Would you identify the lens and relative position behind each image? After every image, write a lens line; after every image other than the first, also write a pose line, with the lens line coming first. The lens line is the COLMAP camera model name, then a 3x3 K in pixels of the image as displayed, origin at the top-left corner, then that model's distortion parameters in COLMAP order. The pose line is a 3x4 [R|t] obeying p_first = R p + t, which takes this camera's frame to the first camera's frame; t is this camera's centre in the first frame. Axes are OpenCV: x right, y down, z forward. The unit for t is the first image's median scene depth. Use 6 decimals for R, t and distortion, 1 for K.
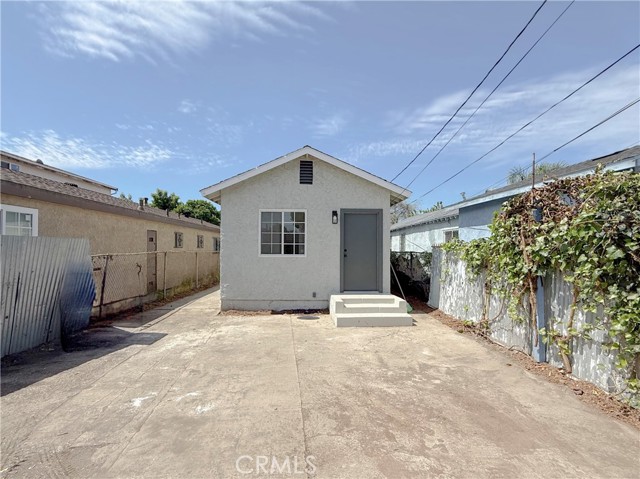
lens RADIAL K [[257.2, 0, 320.2], [0, 257.2, 241.7], [0, 0, 1]] dist [-0.002256, 0.001075]
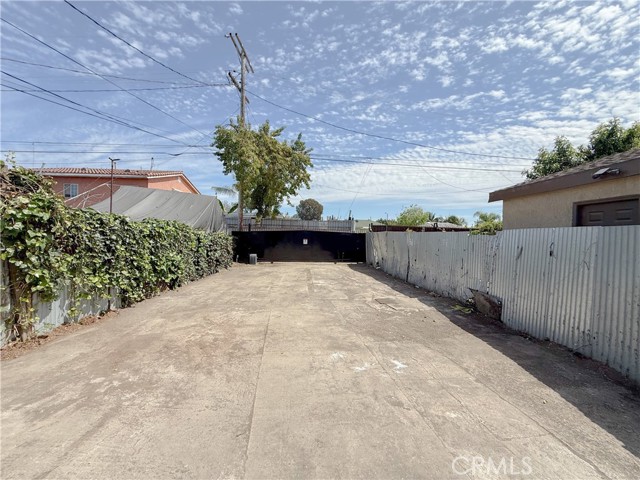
lens RADIAL K [[257.2, 0, 318.5], [0, 257.2, 242.2], [0, 0, 1]] dist [-0.002256, 0.001075]
pose [[-0.999614, -0.027468, 0.004072, -0.024280], [-0.027502, 0.999584, -0.008642, 0.005949], [-0.003833, -0.008751, -0.999954, 0.162383]]
